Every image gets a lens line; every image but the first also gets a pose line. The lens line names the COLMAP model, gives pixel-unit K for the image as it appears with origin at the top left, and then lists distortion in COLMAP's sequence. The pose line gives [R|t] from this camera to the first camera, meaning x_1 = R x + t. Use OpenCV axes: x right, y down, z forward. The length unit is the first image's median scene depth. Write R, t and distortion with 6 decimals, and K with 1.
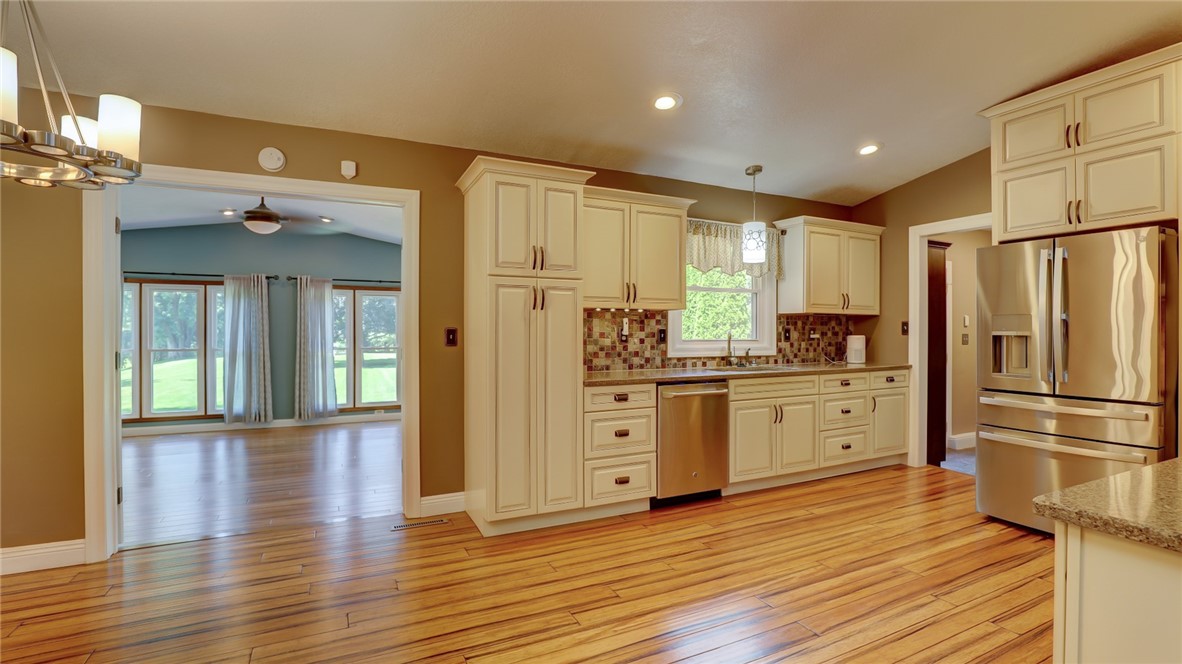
lens RADIAL K [[547.7, 0, 608.0], [0, 547.7, 332.1], [0, 0, 1]] dist [-0.026275, 0.000557]
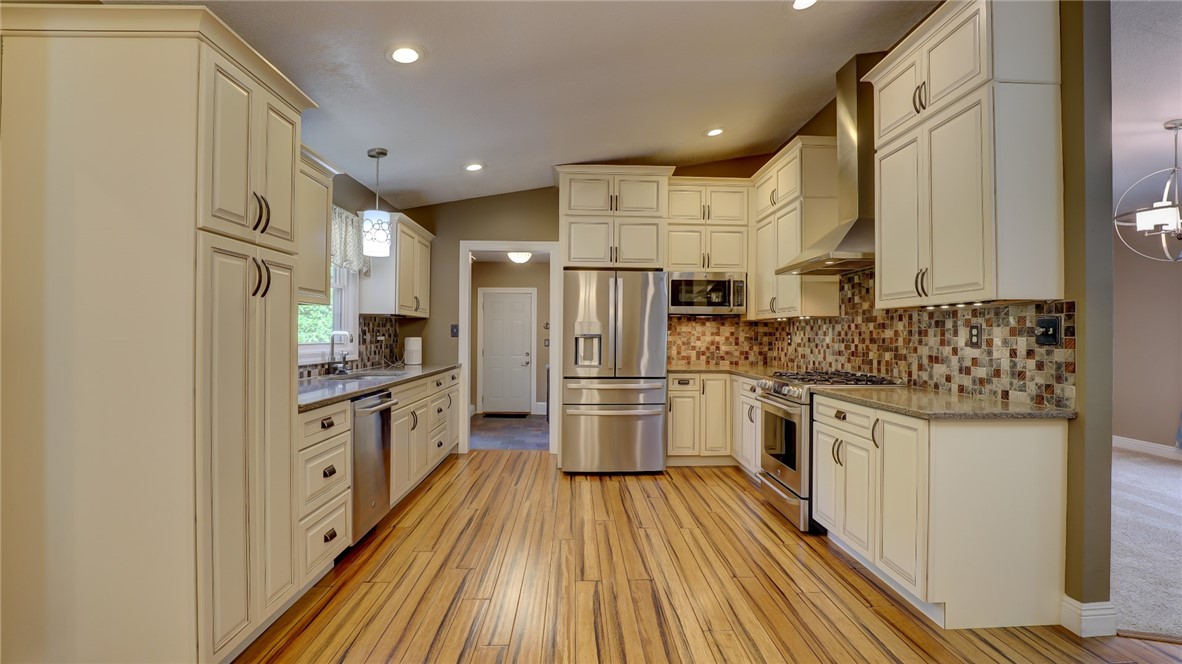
lens RADIAL K [[547.7, 0, 608.0], [0, 547.7, 332.1], [0, 0, 1]] dist [-0.026275, 0.000557]
pose [[0.407032, 0.006438, 0.913391, -0.339142], [-0.002087, 0.999979, -0.006118, 0.001616], [-0.913411, 0.000584, 0.407037, 0.251457]]
